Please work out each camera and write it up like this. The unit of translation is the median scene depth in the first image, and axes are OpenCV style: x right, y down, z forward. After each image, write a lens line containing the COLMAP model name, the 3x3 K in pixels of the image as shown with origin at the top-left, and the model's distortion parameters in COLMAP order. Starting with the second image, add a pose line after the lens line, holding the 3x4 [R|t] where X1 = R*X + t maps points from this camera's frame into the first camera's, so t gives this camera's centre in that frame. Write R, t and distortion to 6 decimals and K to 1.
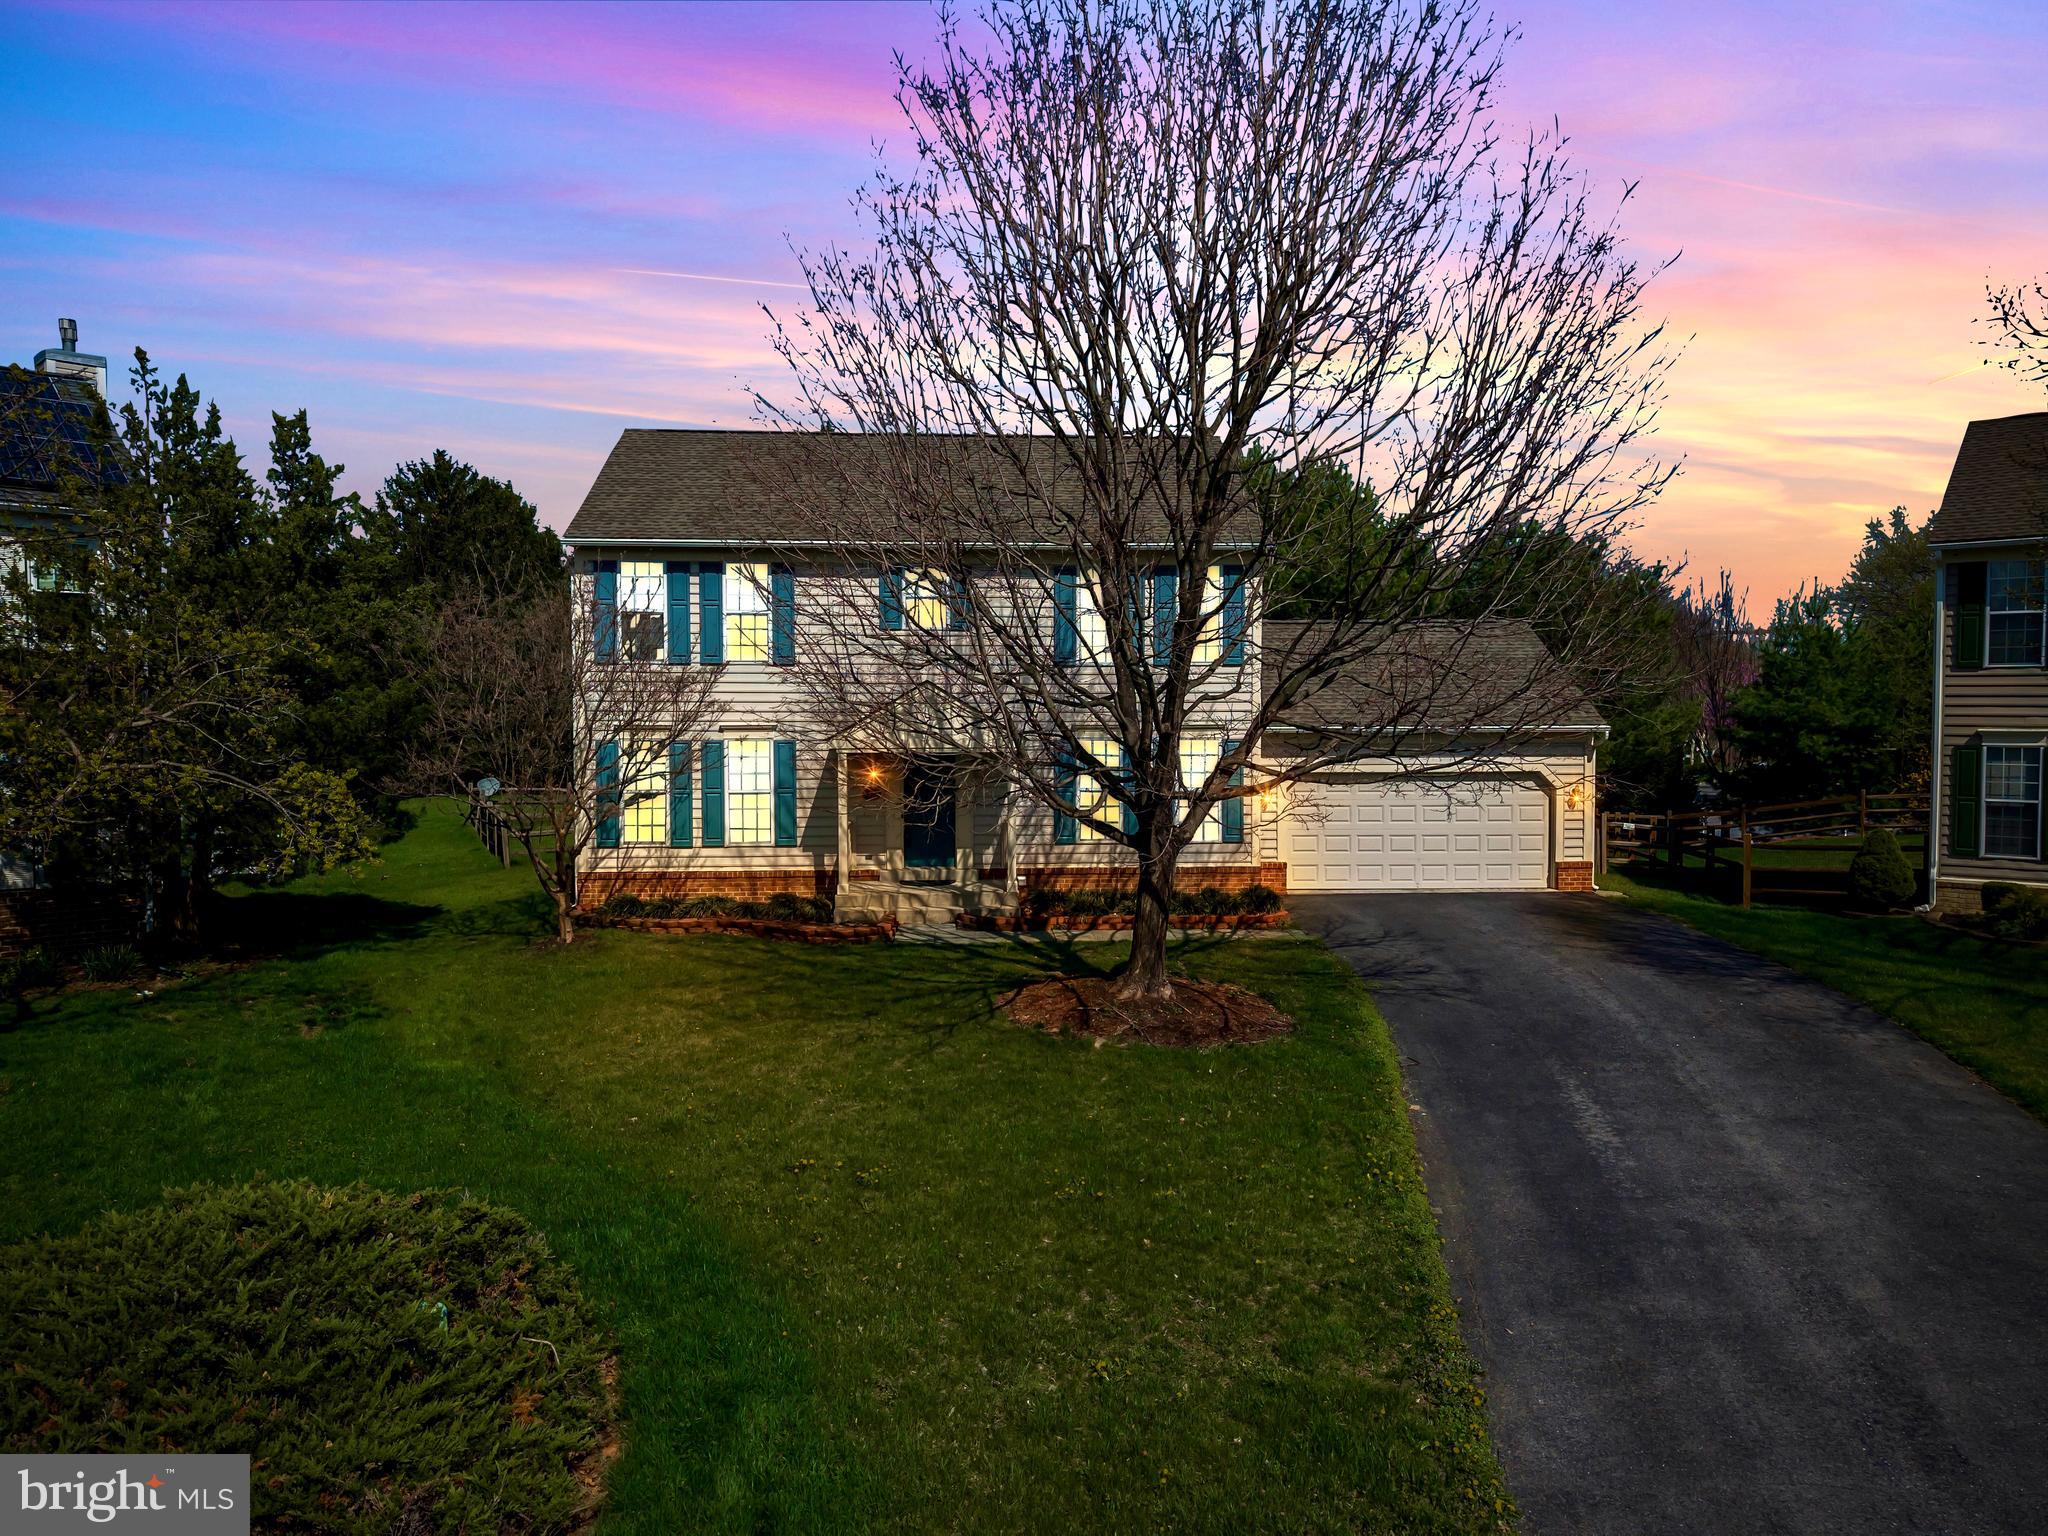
lens RADIAL K [[1365.3, 0, 1020.6], [0, 1365.3, 760.9], [0, 0, 1]] dist [0.052964, -0.062177]
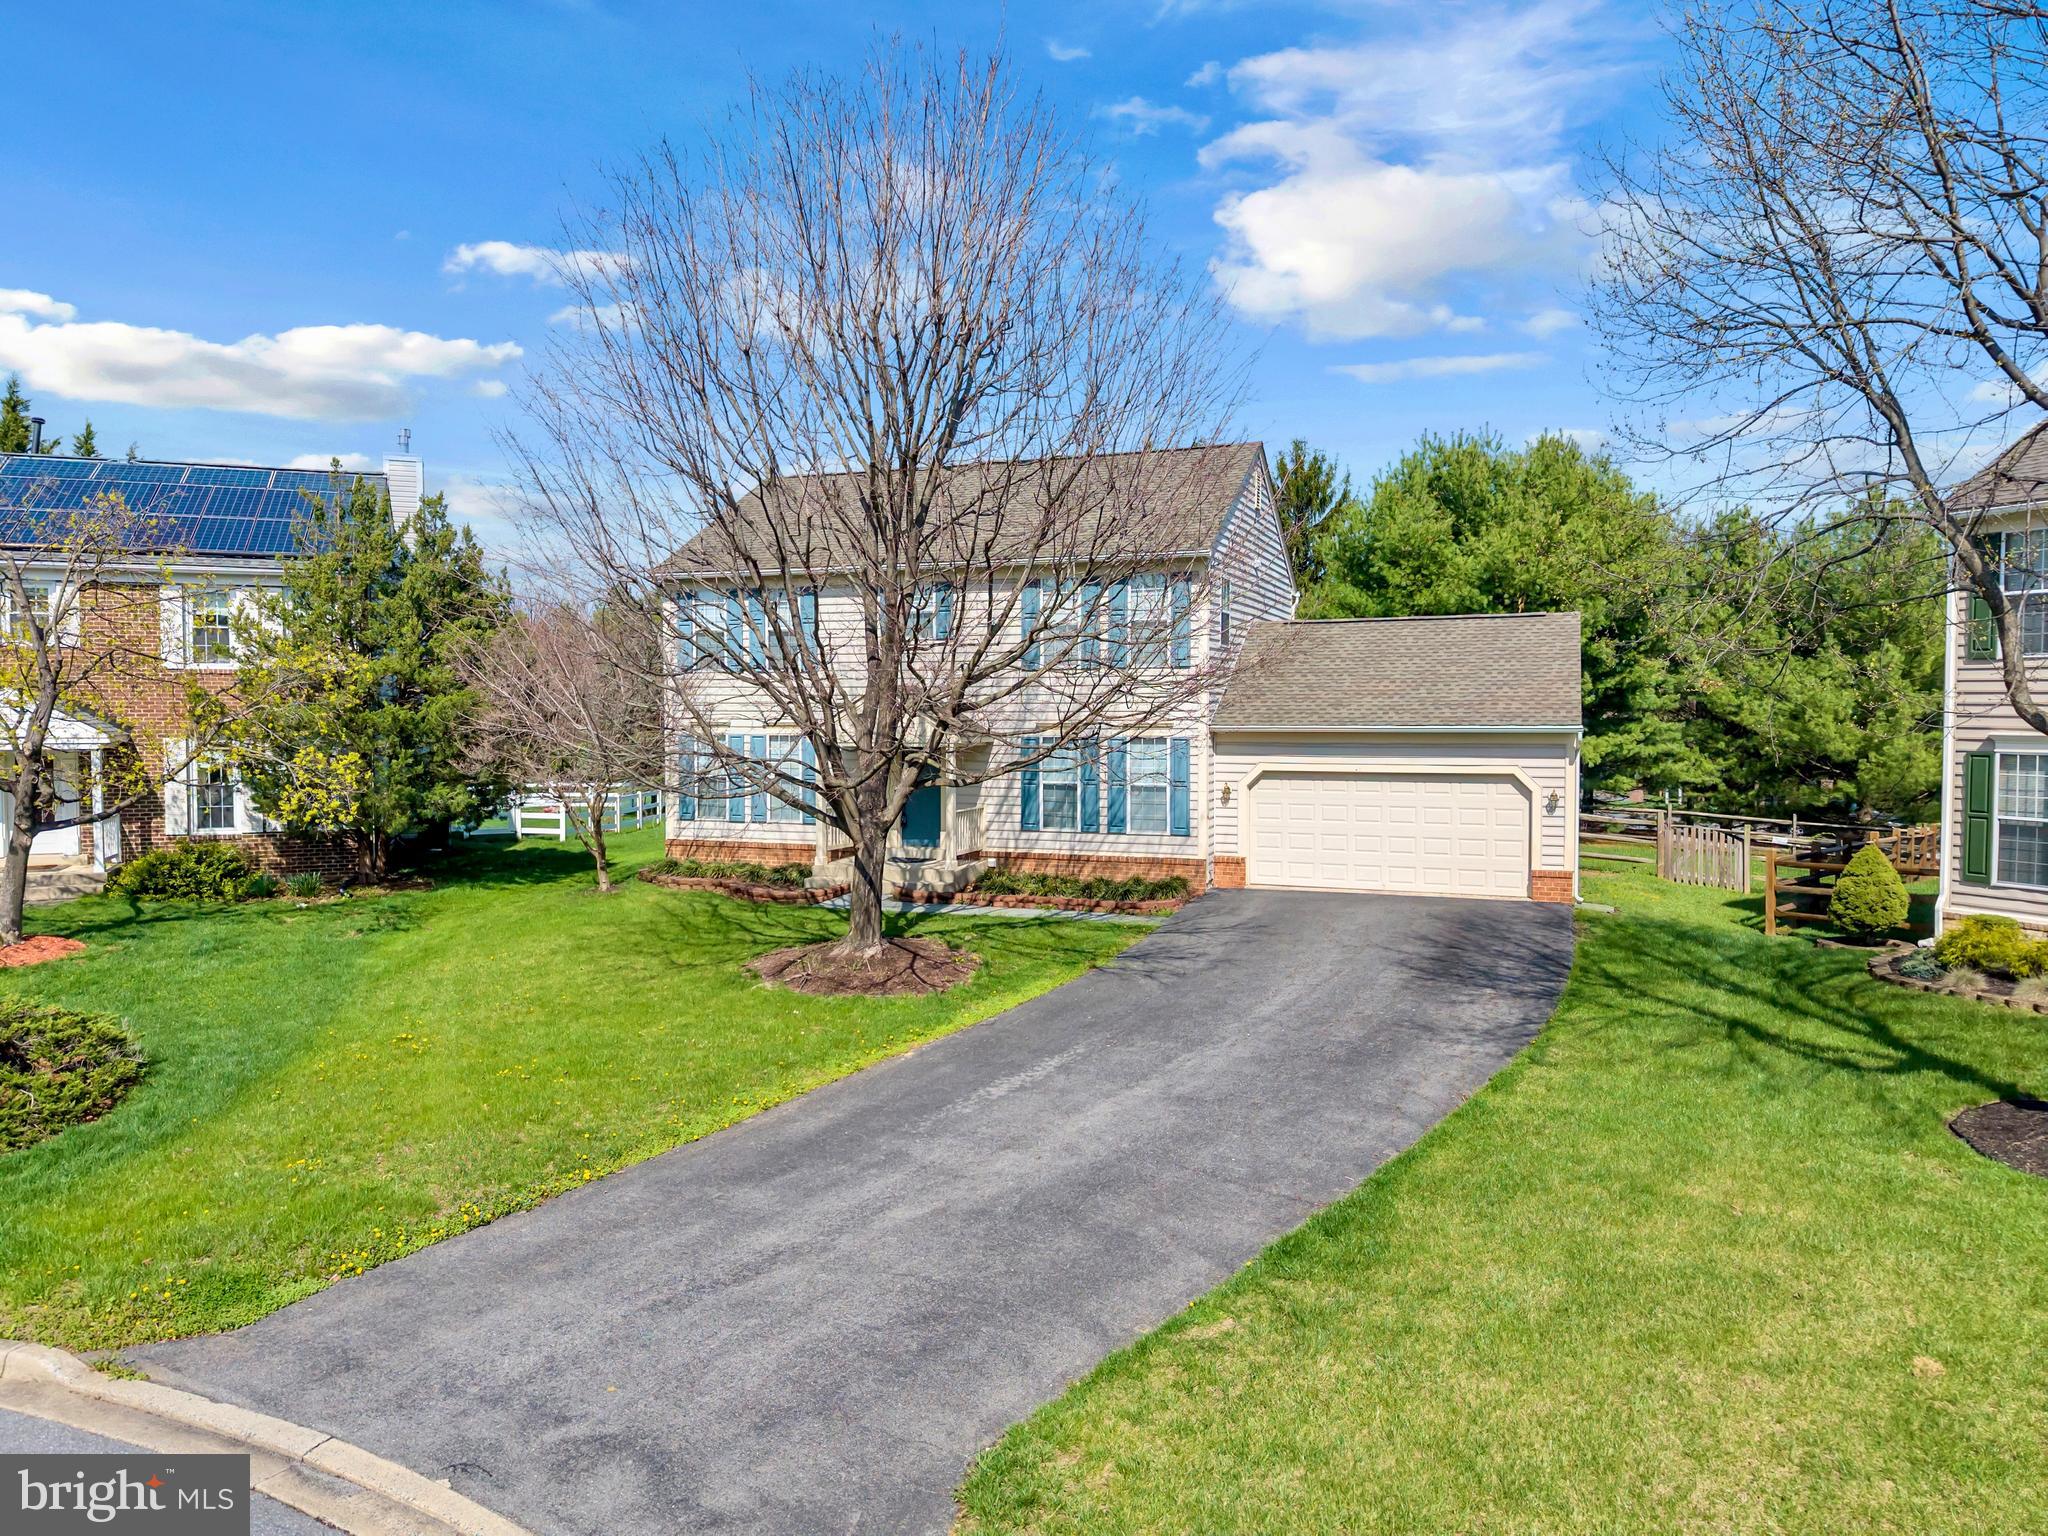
lens RADIAL K [[1365.3, 0, 1020.6], [0, 1365.3, 760.9], [0, 0, 1]] dist [0.052964, -0.062177]
pose [[0.910953, 0.015446, -0.412222, 0.482468], [-0.013763, 0.999880, 0.007052, -0.003391], [0.412281, -0.000751, 0.911056, -0.007956]]
